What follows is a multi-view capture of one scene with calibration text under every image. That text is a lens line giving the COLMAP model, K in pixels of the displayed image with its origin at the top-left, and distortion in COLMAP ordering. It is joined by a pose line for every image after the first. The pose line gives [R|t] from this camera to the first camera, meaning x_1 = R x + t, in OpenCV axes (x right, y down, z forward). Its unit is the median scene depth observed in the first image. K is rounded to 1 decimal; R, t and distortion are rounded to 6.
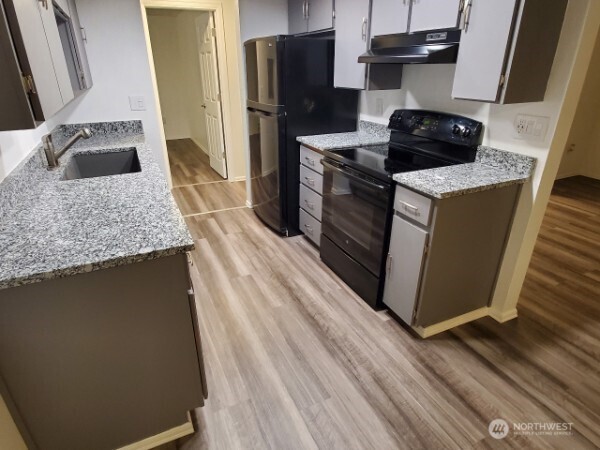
lens RADIAL K [[355.9, 0, 298.8], [0, 355.9, 225.9], [0, 0, 1]] dist [-0.001773, -0.003622]
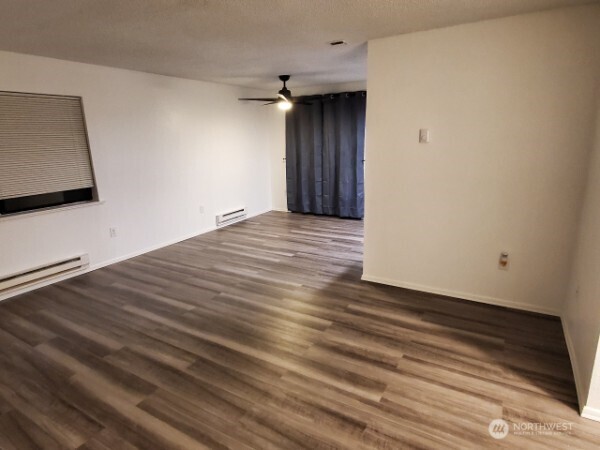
lens RADIAL K [[355.9, 0, 301.0], [0, 355.9, 225.0], [0, 0, 1]] dist [-0.001773, -0.003622]
pose [[-0.829933, 0.155989, -0.535611, 1.885620], [-0.203821, 0.808948, 0.551416, -0.895130], [0.519296, 0.566807, -0.639579, 1.967922]]
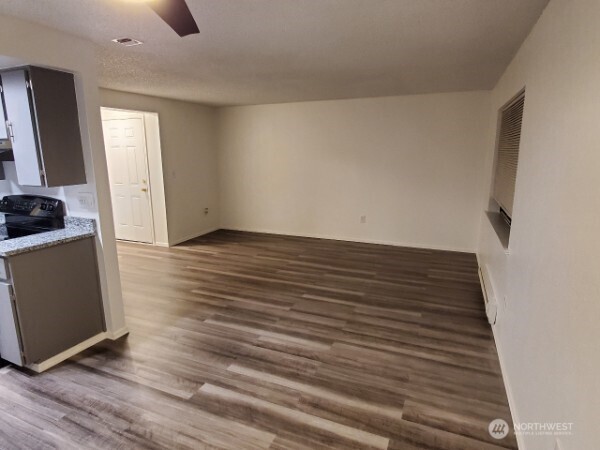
lens RADIAL K [[355.9, 0, 297.4], [0, 355.9, 223.7], [0, 0, 1]] dist [-0.001773, -0.003622]
pose [[0.756666, -0.136014, 0.639498, 0.319537], [0.276150, 0.953077, -0.124037, 0.231115], [-0.592620, 0.270451, 0.758721, -0.592873]]
